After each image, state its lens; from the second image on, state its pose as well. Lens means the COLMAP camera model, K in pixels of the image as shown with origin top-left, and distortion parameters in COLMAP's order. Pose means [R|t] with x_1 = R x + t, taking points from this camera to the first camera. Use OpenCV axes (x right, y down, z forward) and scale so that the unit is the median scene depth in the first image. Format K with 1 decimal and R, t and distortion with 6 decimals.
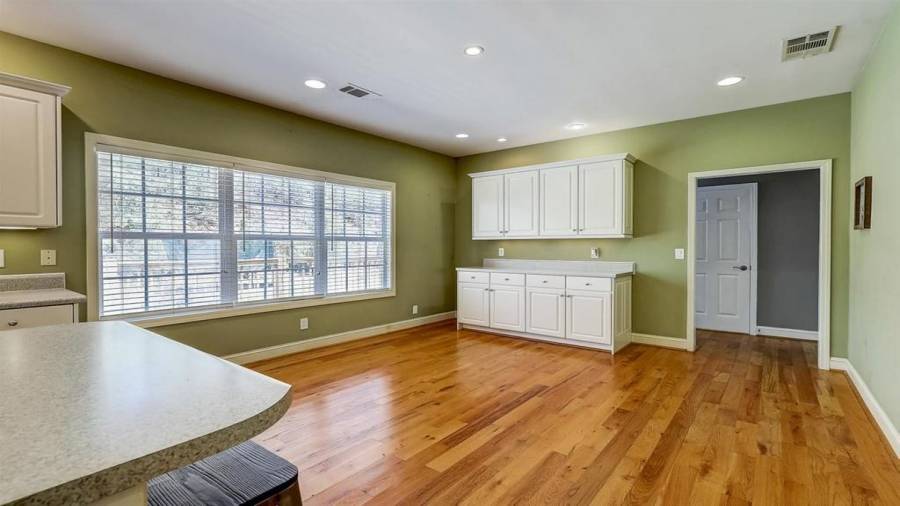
lens RADIAL K [[410.3, 0, 447.0], [0, 410.3, 251.4], [0, 0, 1]] dist [0.001568, 0.000071]
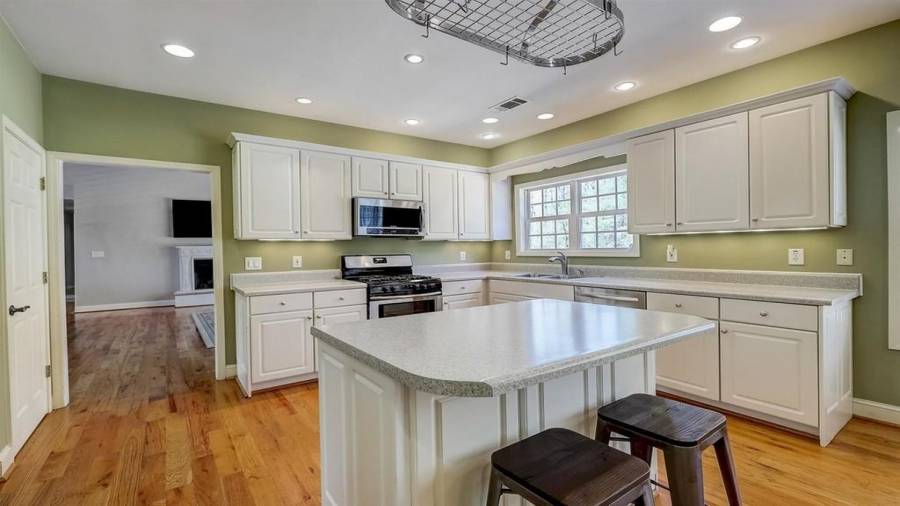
lens RADIAL K [[402.7, 0, 448.6], [0, 402.7, 252.5], [0, 0, 1]] dist [-0.000189, -0.000212]
pose [[-0.280569, 0.015163, -0.959714, 0.147591], [0.000615, 0.999878, 0.015618, -0.007812], [0.959834, 0.003791, -0.280544, 0.264530]]
